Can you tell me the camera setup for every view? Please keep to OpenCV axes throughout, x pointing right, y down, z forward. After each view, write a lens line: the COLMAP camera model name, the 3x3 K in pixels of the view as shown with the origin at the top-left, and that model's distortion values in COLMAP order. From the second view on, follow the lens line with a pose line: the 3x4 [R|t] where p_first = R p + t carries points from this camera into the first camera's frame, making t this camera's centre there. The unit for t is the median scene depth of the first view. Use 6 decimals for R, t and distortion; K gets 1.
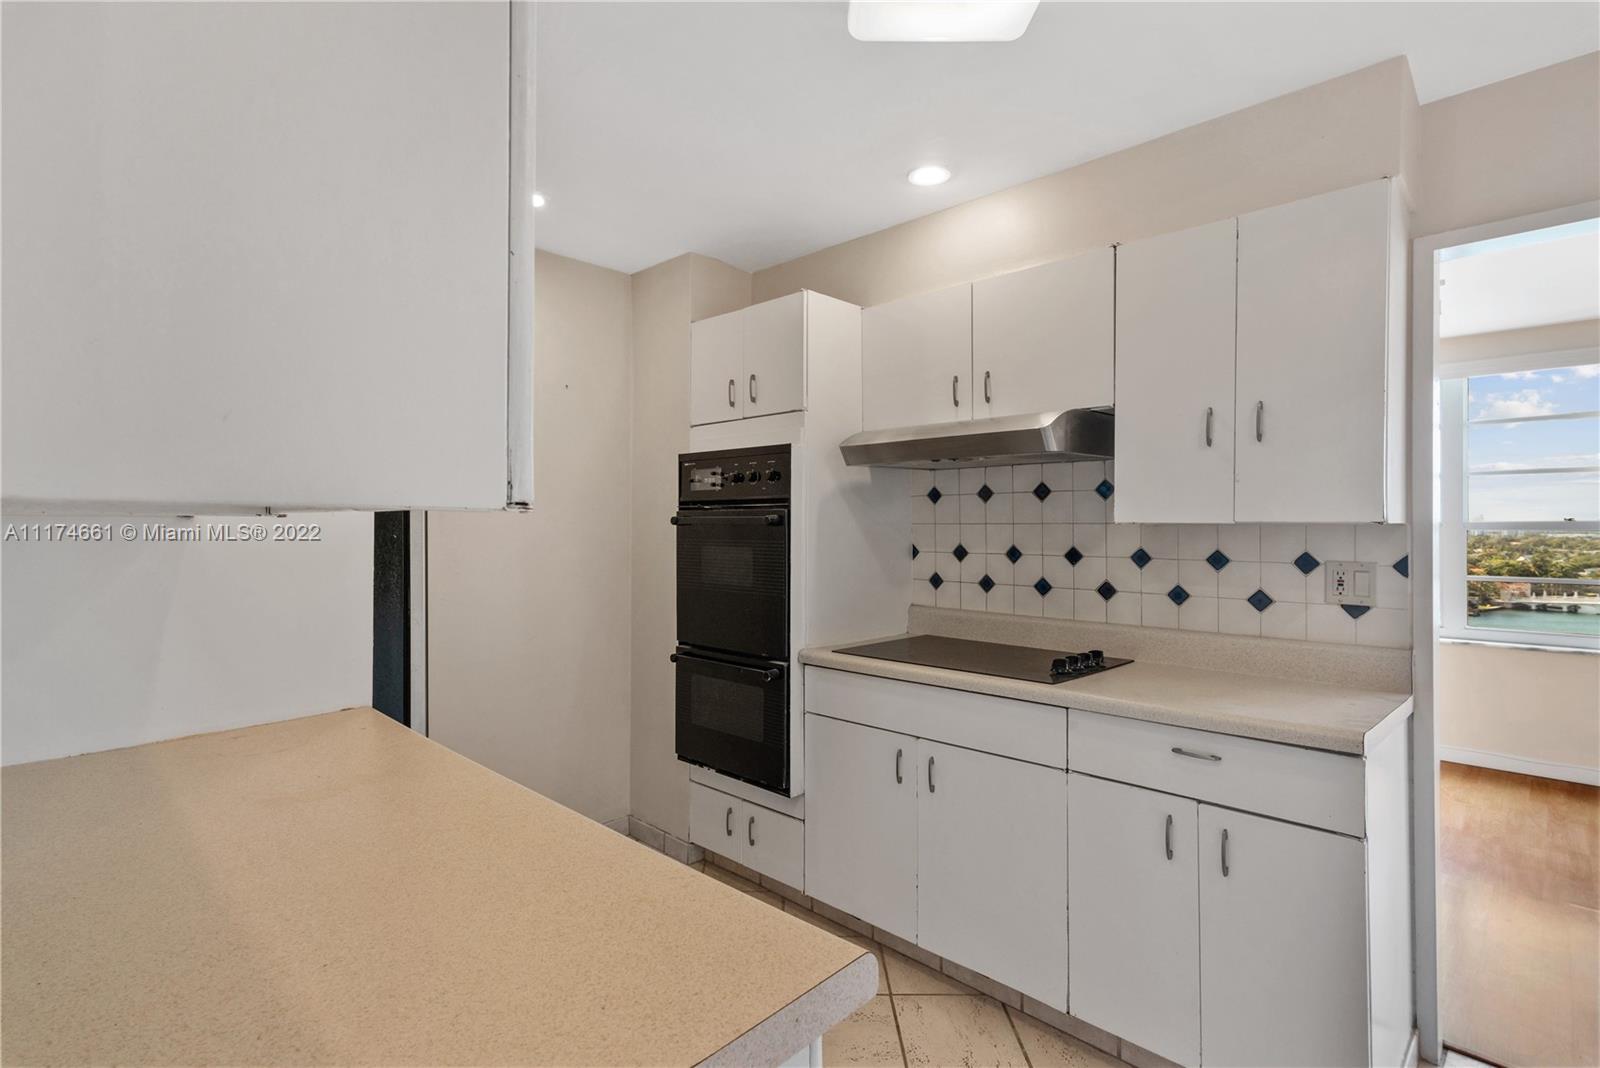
lens RADIAL K [[775.9, 0, 797.9], [0, 775.9, 524.3], [0, 0, 1]] dist [0.016370, -0.000672]
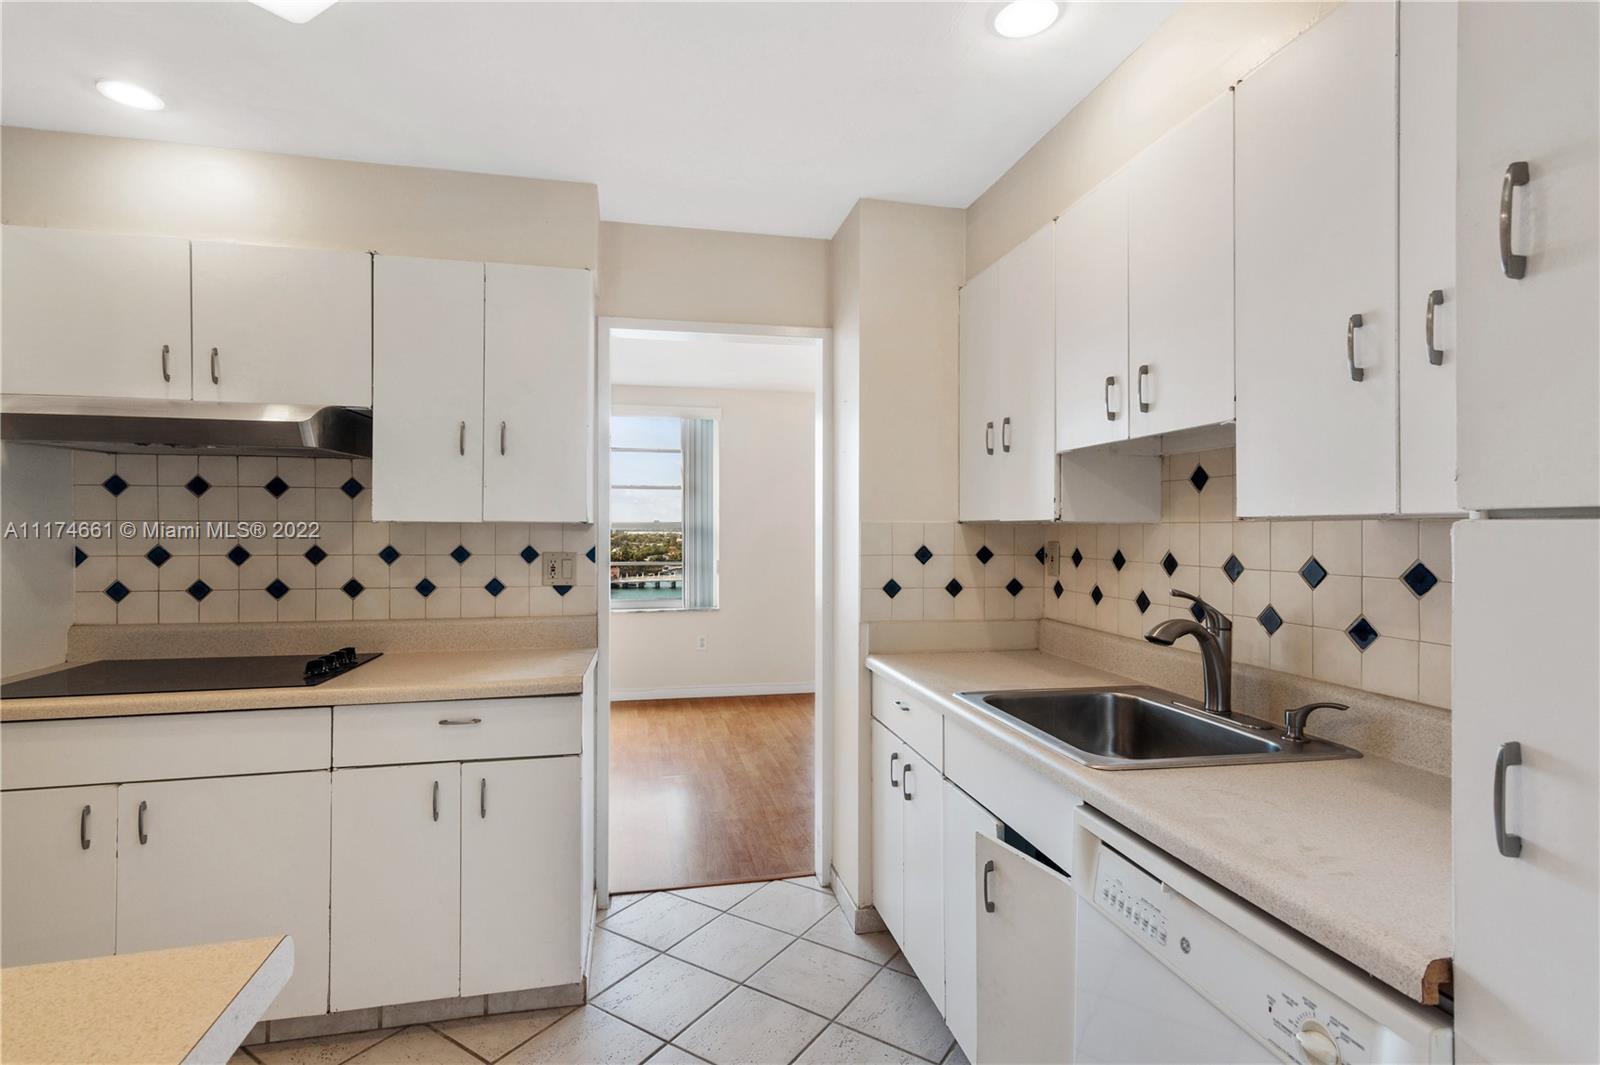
lens RADIAL K [[775.9, 0, 797.9], [0, 775.9, 522.8], [0, 0, 1]] dist [0.016370, -0.000672]
pose [[0.559169, 0.005736, 0.829034, -0.130037], [-0.005059, 0.999981, -0.003506, 0.001097], [-0.829038, -0.002234, 0.559188, -0.046831]]
